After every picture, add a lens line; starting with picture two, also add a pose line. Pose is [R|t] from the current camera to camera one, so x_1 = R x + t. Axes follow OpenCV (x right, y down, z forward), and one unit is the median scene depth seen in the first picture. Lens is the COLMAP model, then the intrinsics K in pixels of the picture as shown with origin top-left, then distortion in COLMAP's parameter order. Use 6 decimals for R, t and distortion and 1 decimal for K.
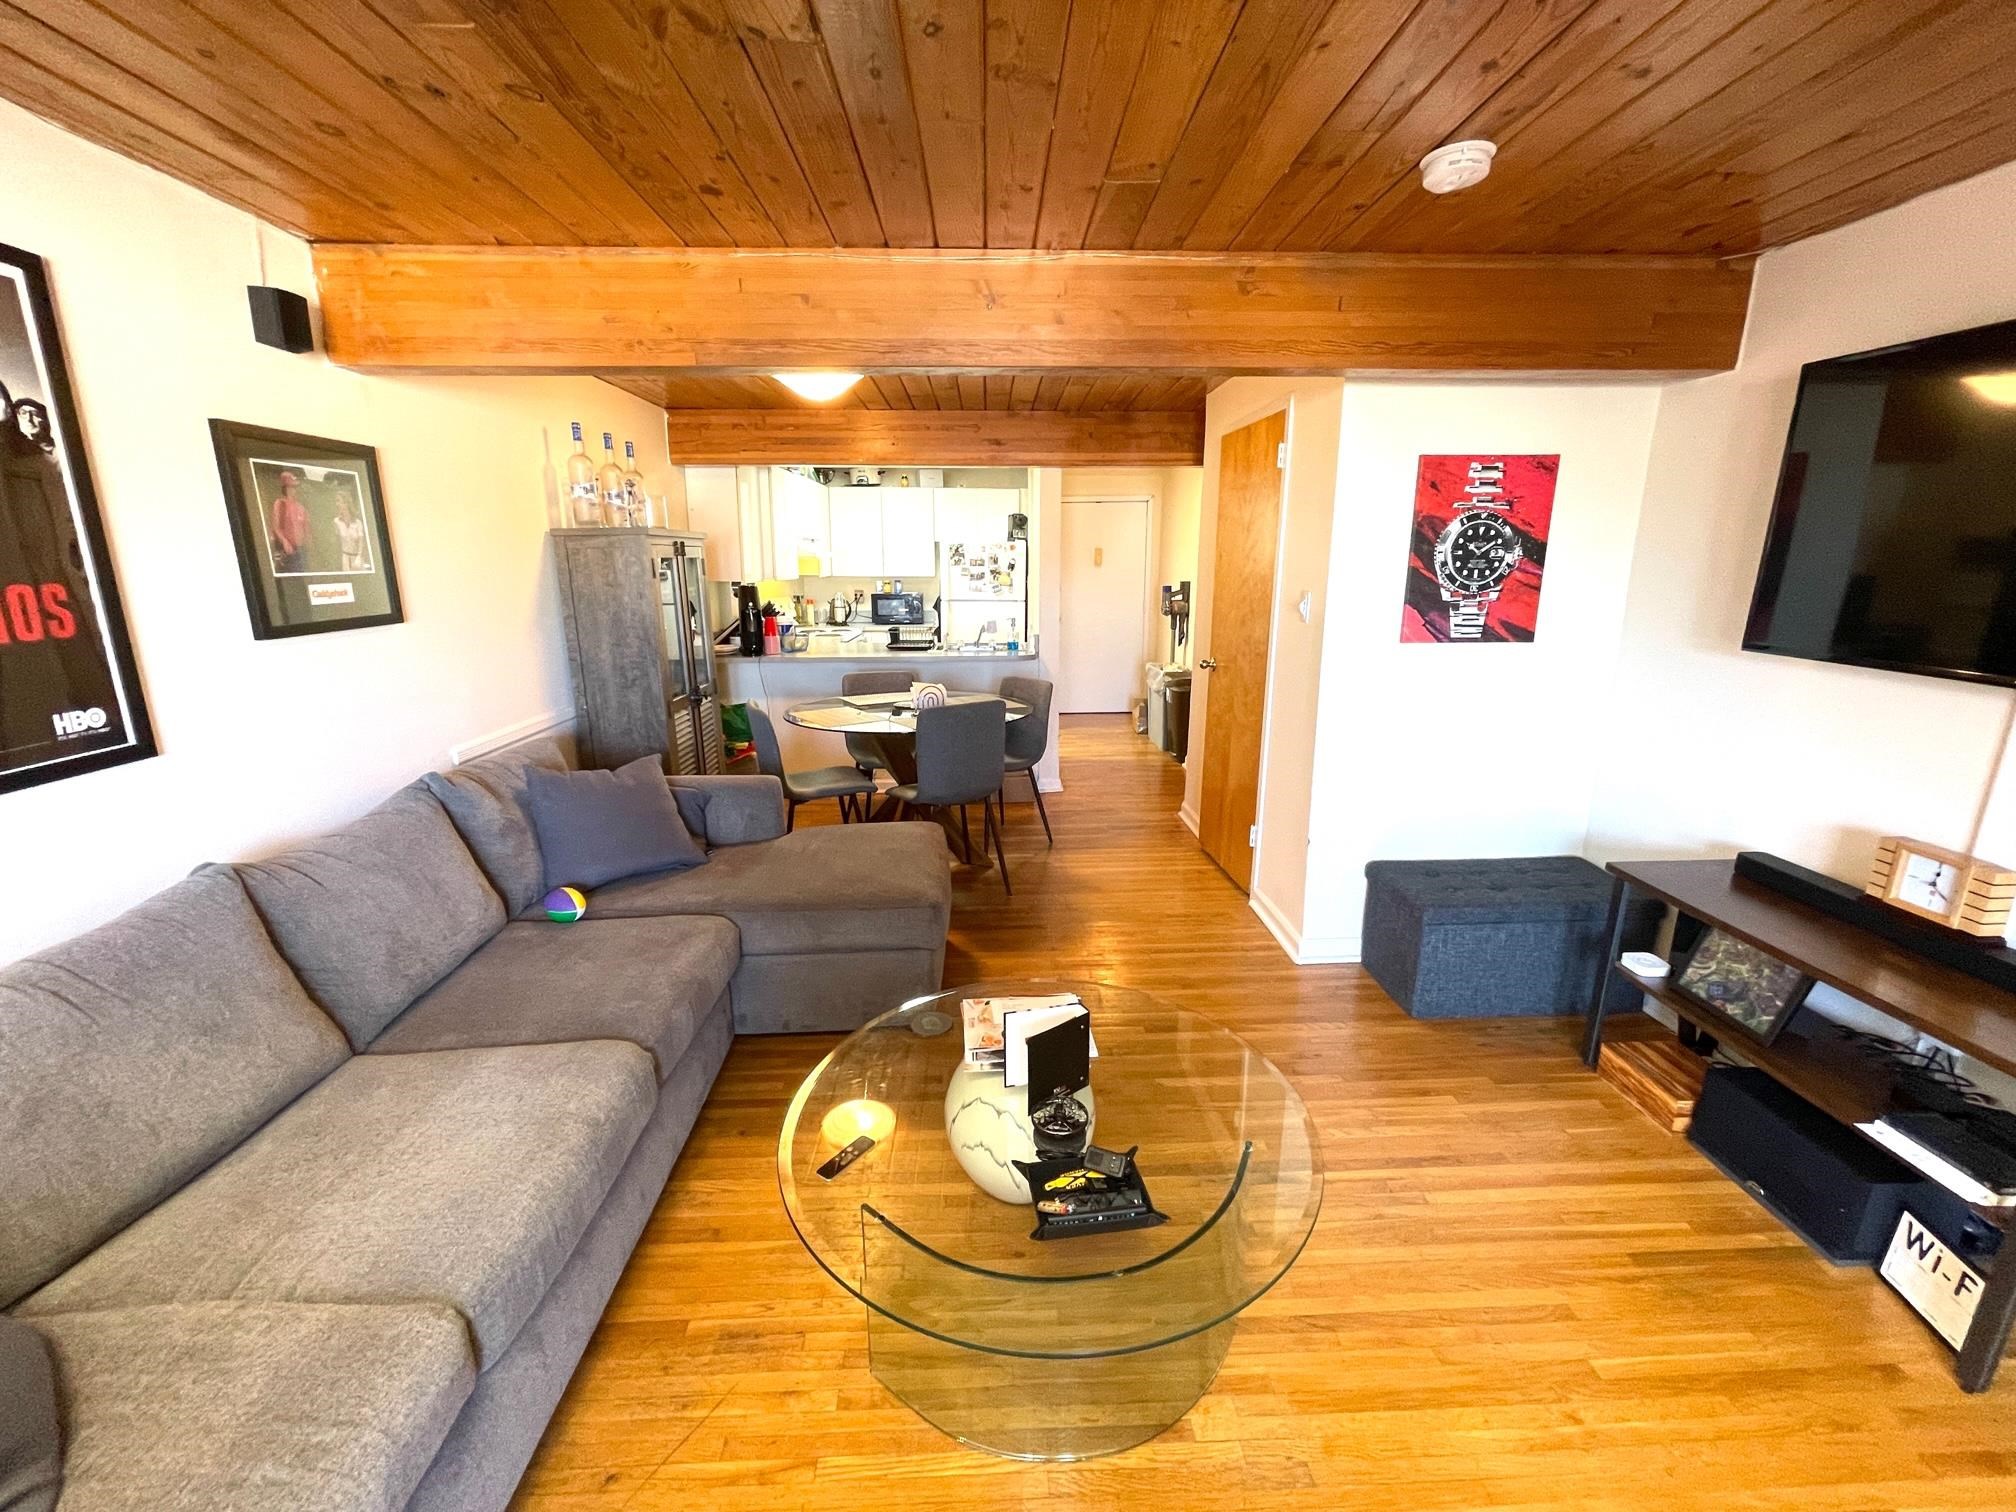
lens RADIAL K [[813.7, 0, 1012.8], [0, 813.7, 762.4], [0, 0, 1]] dist [-0.011929, -0.000162]
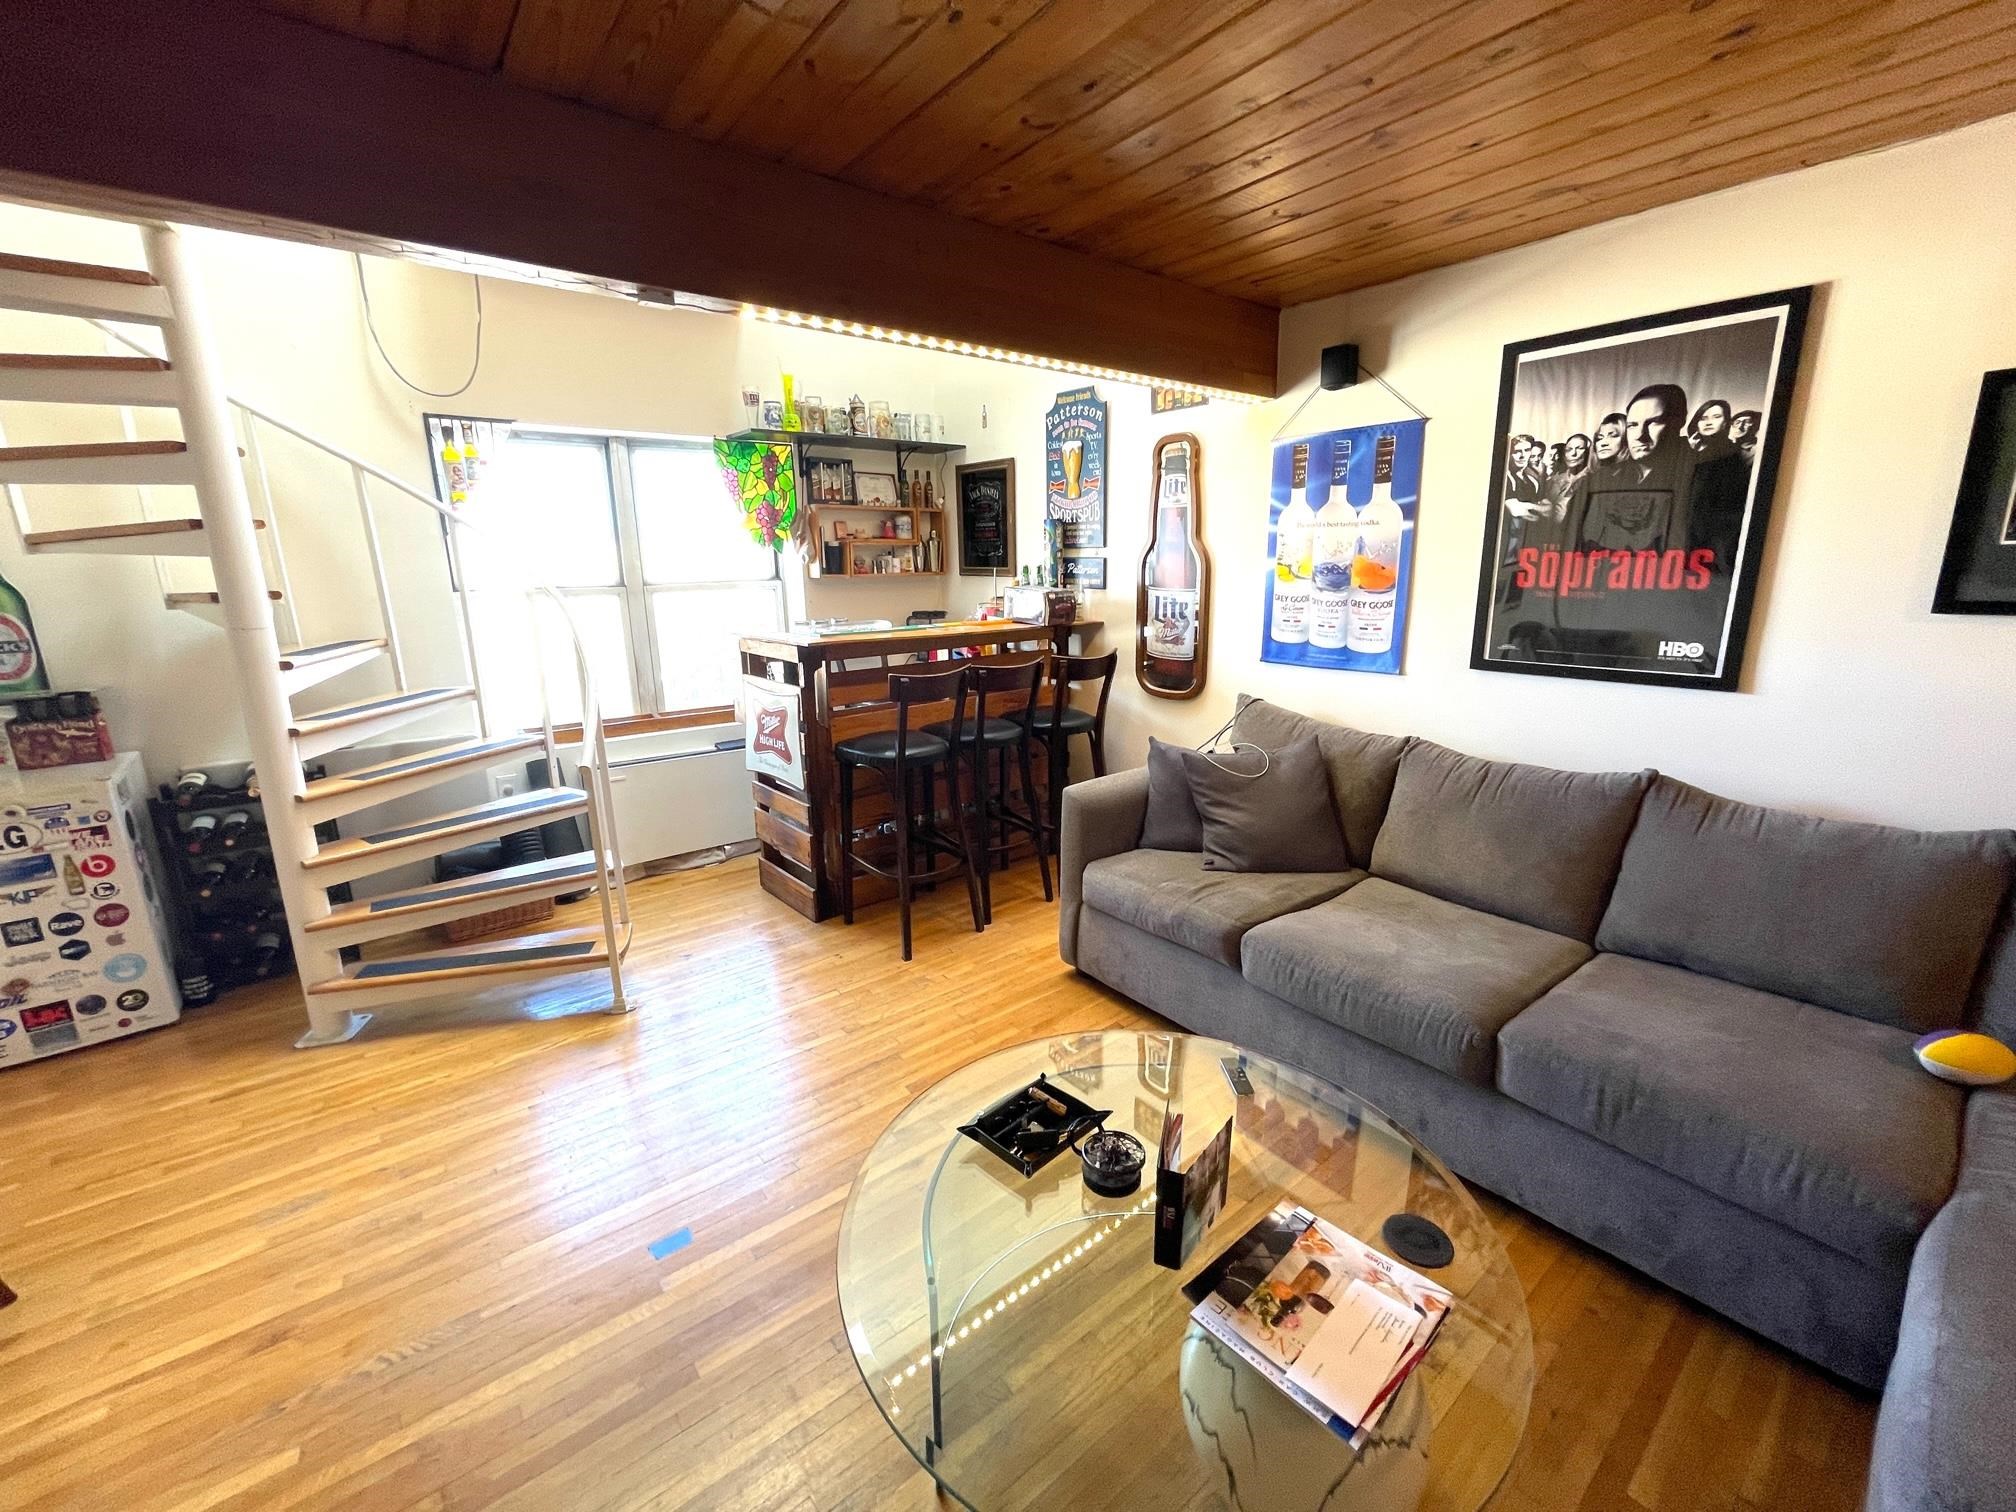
lens RADIAL K [[813.7, 0, 1012.3], [0, 813.7, 755.2], [0, 0, 1]] dist [-0.011929, -0.000162]
pose [[-0.802803, 0.152065, -0.576527, 0.607570], [-0.124381, 0.902947, 0.411359, -0.325137], [0.583127, 0.401949, -0.705974, 1.419623]]
